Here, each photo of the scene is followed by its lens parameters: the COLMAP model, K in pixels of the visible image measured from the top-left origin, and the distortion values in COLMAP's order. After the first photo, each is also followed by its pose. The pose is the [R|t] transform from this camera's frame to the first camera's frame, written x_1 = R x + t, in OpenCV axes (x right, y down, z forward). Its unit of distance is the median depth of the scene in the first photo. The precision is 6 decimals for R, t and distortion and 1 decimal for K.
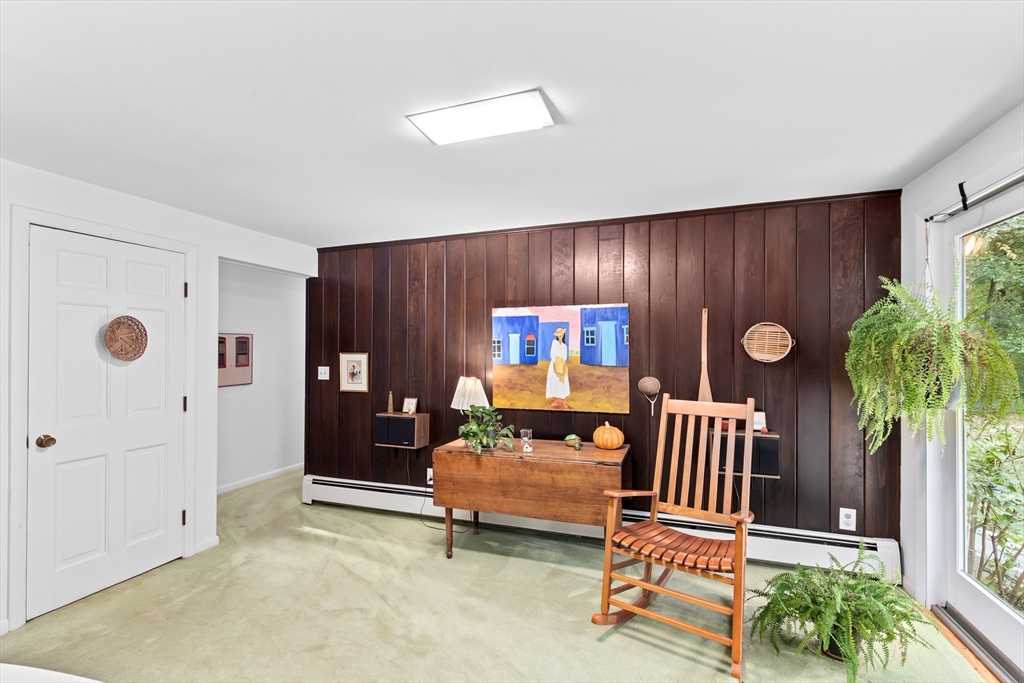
lens RADIAL K [[455.1, 0, 515.2], [0, 455.1, 346.1], [0, 0, 1]] dist [0.004043, -0.001558]
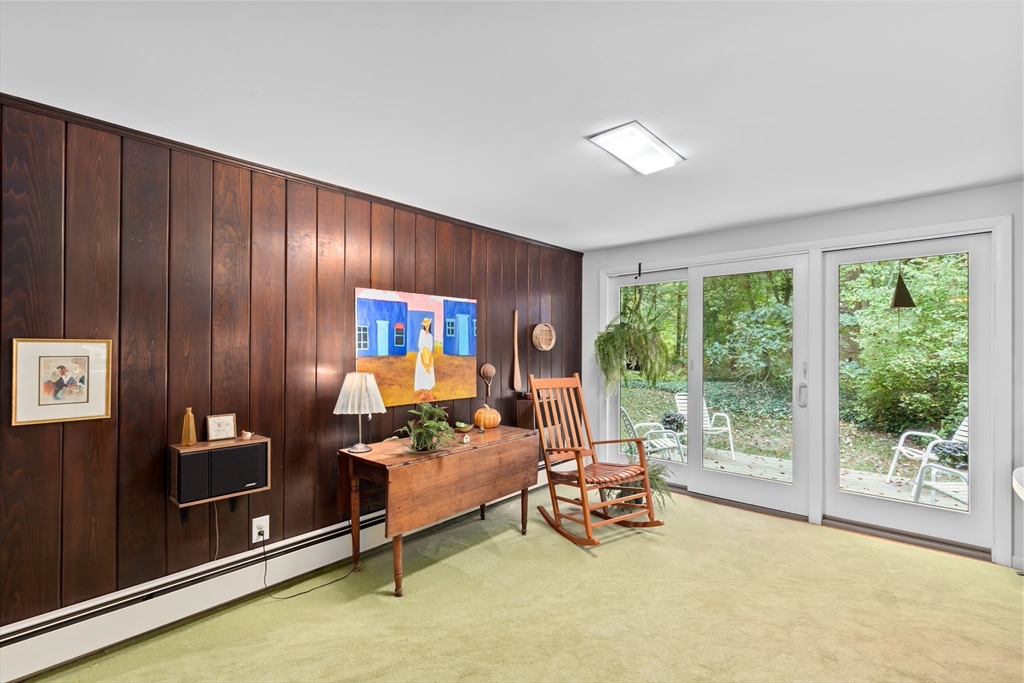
lens RADIAL K [[455.1, 0, 514.4], [0, 455.1, 344.3], [0, 0, 1]] dist [0.004043, -0.001558]
pose [[0.378939, 0.007770, 0.925389, -0.730796], [-0.012644, 0.999915, -0.003218, 0.018451], [-0.925335, -0.010481, 0.379005, 0.457660]]
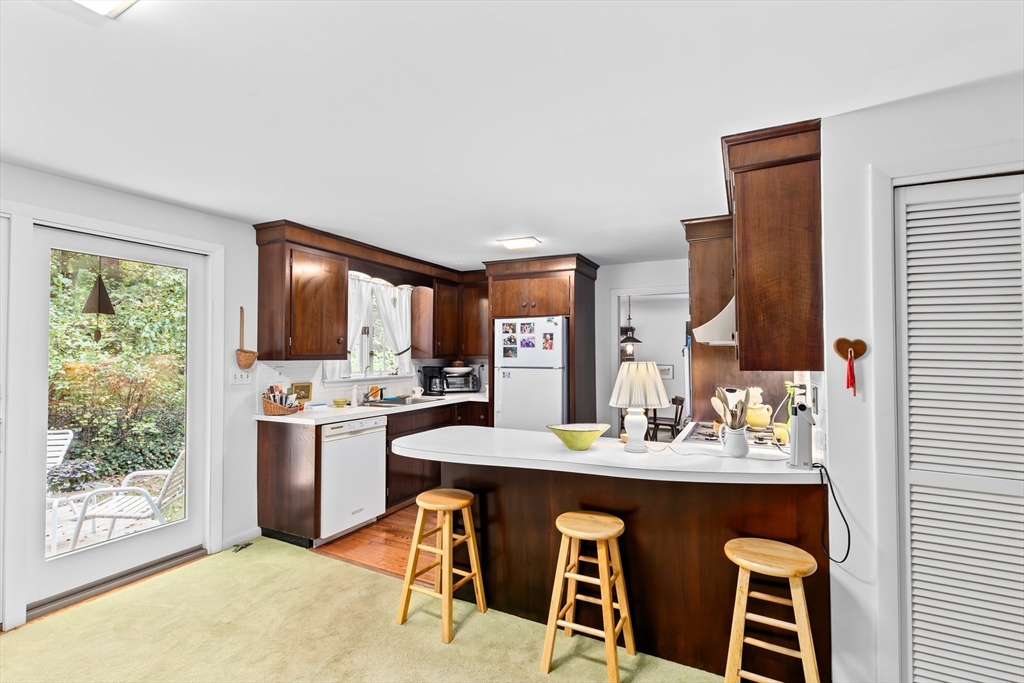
lens RADIAL K [[455.1, 0, 520.9], [0, 455.1, 340.4], [0, 0, 1]] dist [0.004043, -0.001558]
pose [[-0.992005, 0.003627, 0.126147, -0.364952], [-0.001855, 0.999060, -0.043311, 0.009574], [-0.126186, -0.043199, -0.991066, 0.813484]]
